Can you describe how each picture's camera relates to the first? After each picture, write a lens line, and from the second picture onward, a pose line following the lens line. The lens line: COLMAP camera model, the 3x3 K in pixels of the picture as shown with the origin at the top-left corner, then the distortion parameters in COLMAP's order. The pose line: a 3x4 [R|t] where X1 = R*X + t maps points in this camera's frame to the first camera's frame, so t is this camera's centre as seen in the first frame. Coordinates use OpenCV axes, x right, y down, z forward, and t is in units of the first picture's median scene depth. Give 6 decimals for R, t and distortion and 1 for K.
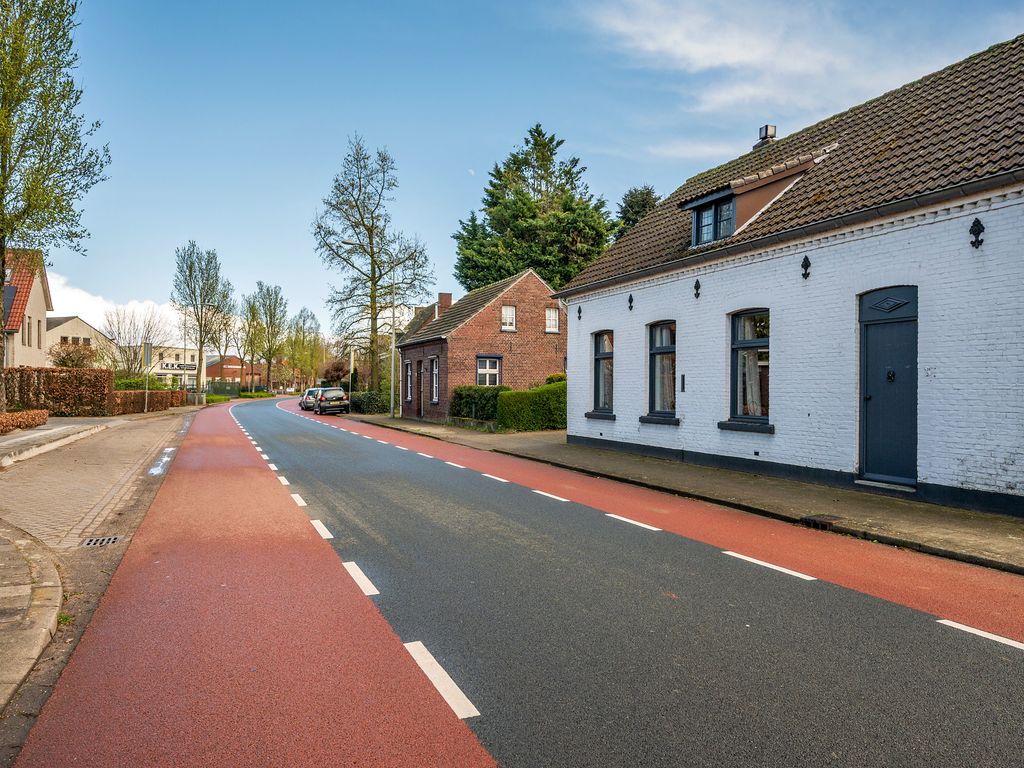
lens RADIAL K [[650.4, 0, 512.0], [0, 650.4, 384.0], [0, 0, 1]] dist [-0.000334, -0.000093]
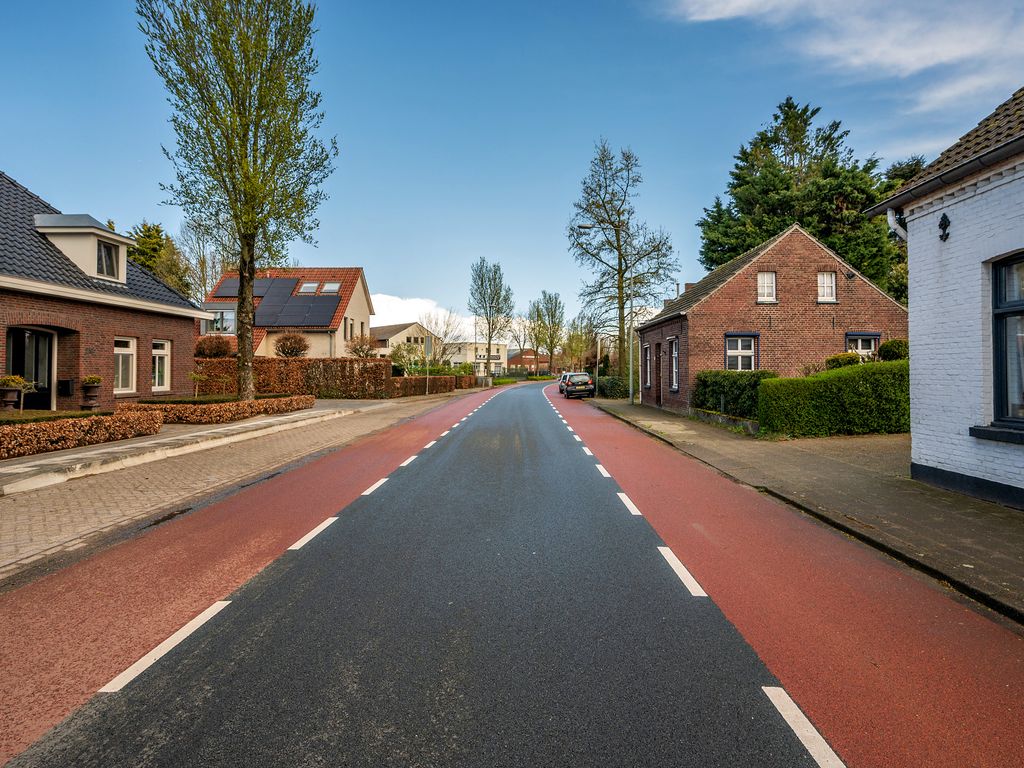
lens RADIAL K [[552.0, 0, 513.2], [0, 552.0, 352.7], [0, 0, 1]] dist [0.016740, 0.001060]
pose [[0.913525, -0.019893, -0.406295, -0.006509], [0.008139, 0.999497, -0.030638, -0.000275], [0.406700, 0.024682, 0.913228, 0.107730]]
